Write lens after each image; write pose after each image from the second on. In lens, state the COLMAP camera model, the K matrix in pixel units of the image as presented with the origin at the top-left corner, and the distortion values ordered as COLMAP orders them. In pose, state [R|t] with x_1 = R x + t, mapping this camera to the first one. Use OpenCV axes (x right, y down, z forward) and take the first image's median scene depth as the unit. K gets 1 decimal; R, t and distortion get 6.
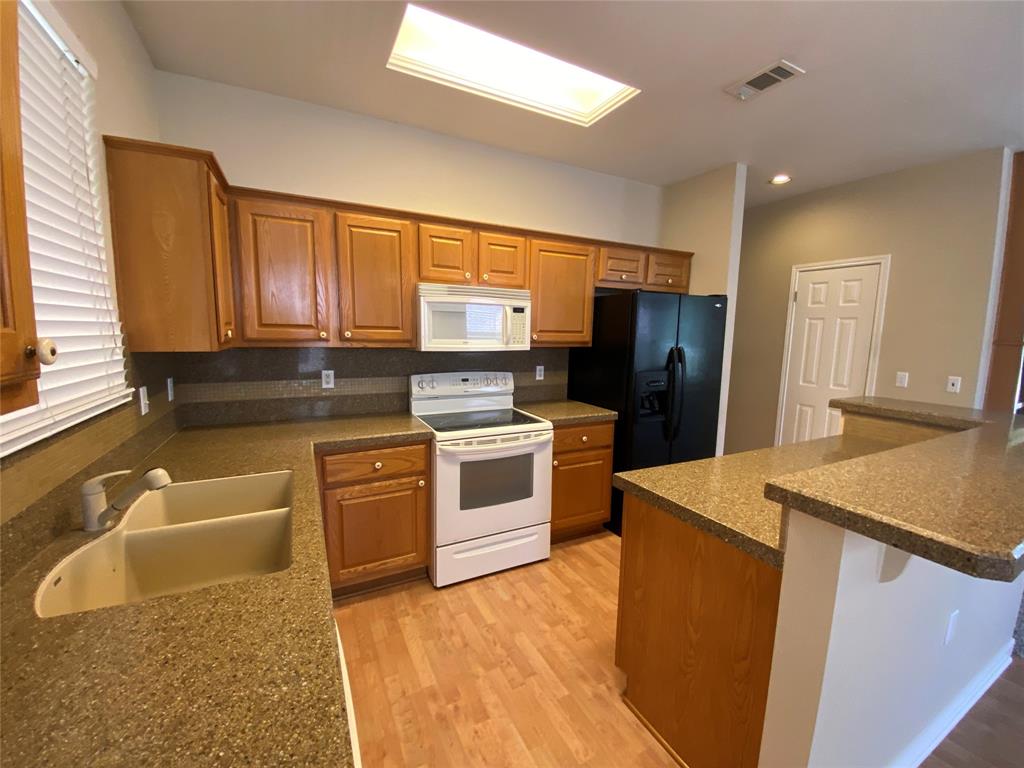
lens RADIAL K [[413.6, 0, 509.0], [0, 413.6, 386.6], [0, 0, 1]] dist [-0.001425, -0.000657]
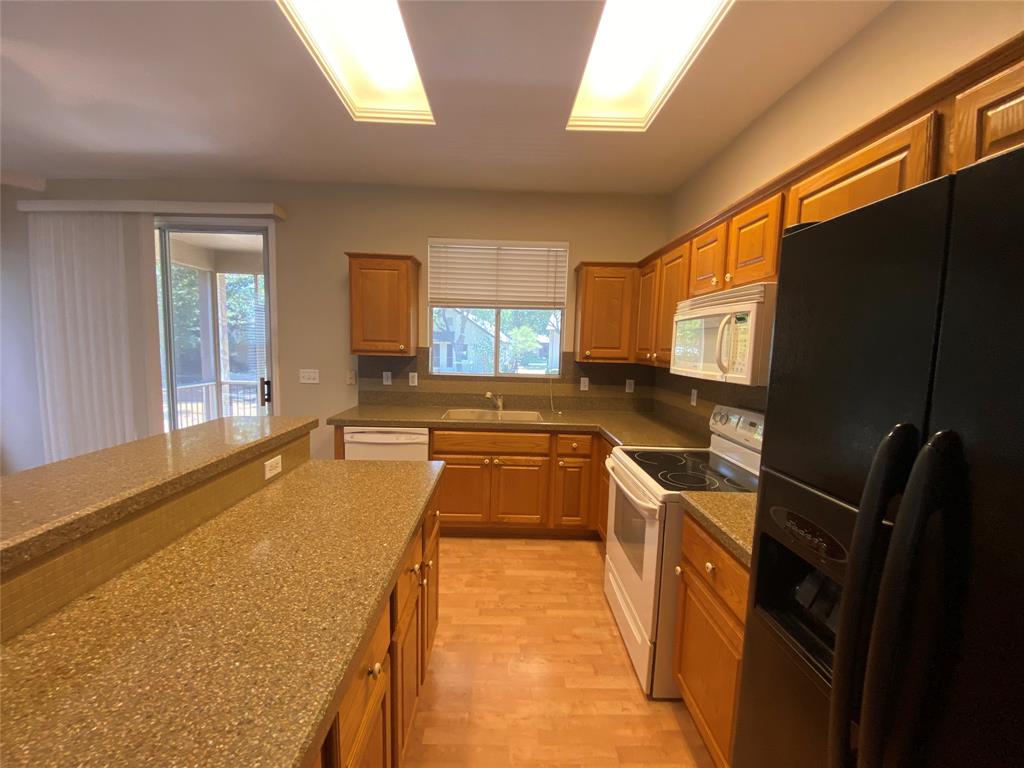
lens RADIAL K [[415.6, 0, 511.3], [0, 415.6, 386.9], [0, 0, 1]] dist [0.012681, -0.014410]
pose [[-0.447024, 0.060174, -0.892496, 0.744726], [-0.150680, 0.978412, 0.141438, -0.122843], [0.881740, 0.197707, -0.428306, 0.993034]]
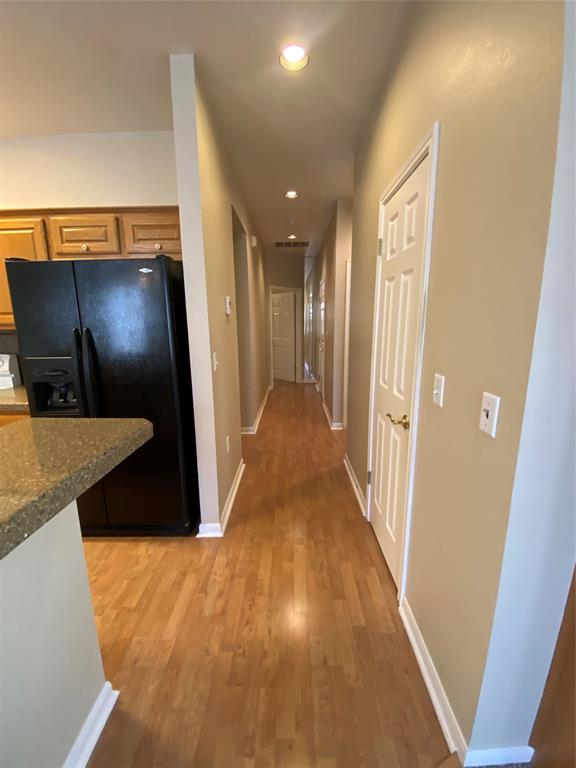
lens RADIAL K [[311.5, 0, 290.7], [0, 311.5, 380.5], [0, 0, 1]] dist [-0.025034, -0.000304]
pose [[0.889014, 0.062525, -0.453591, 1.136921], [-0.034898, 0.997004, 0.069033, -0.054395], [0.456548, -0.045541, 0.888532, 0.719960]]
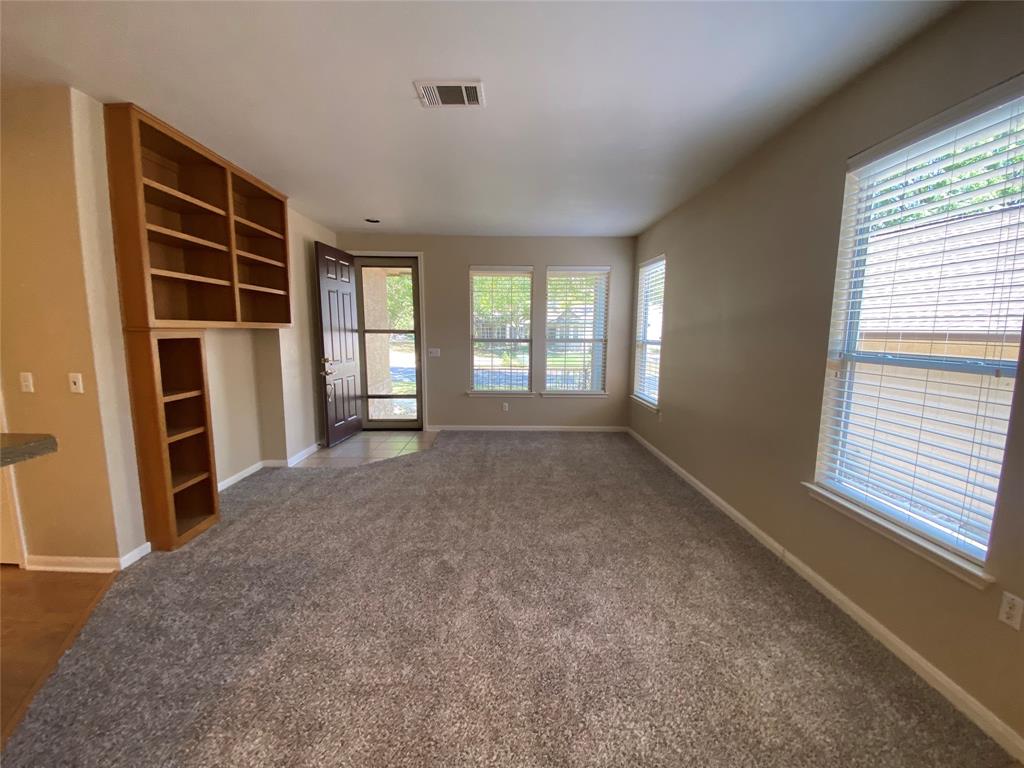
lens RADIAL K [[410.2, 0, 512.0], [0, 410.2, 384.0], [0, 0, 1]] dist [0.001735, -0.012363]
pose [[0.457576, -0.125075, 0.880330, 0.850476], [0.111671, 0.990302, 0.082655, 0.028173], [-0.882130, 0.060486, 0.467106, -0.106187]]
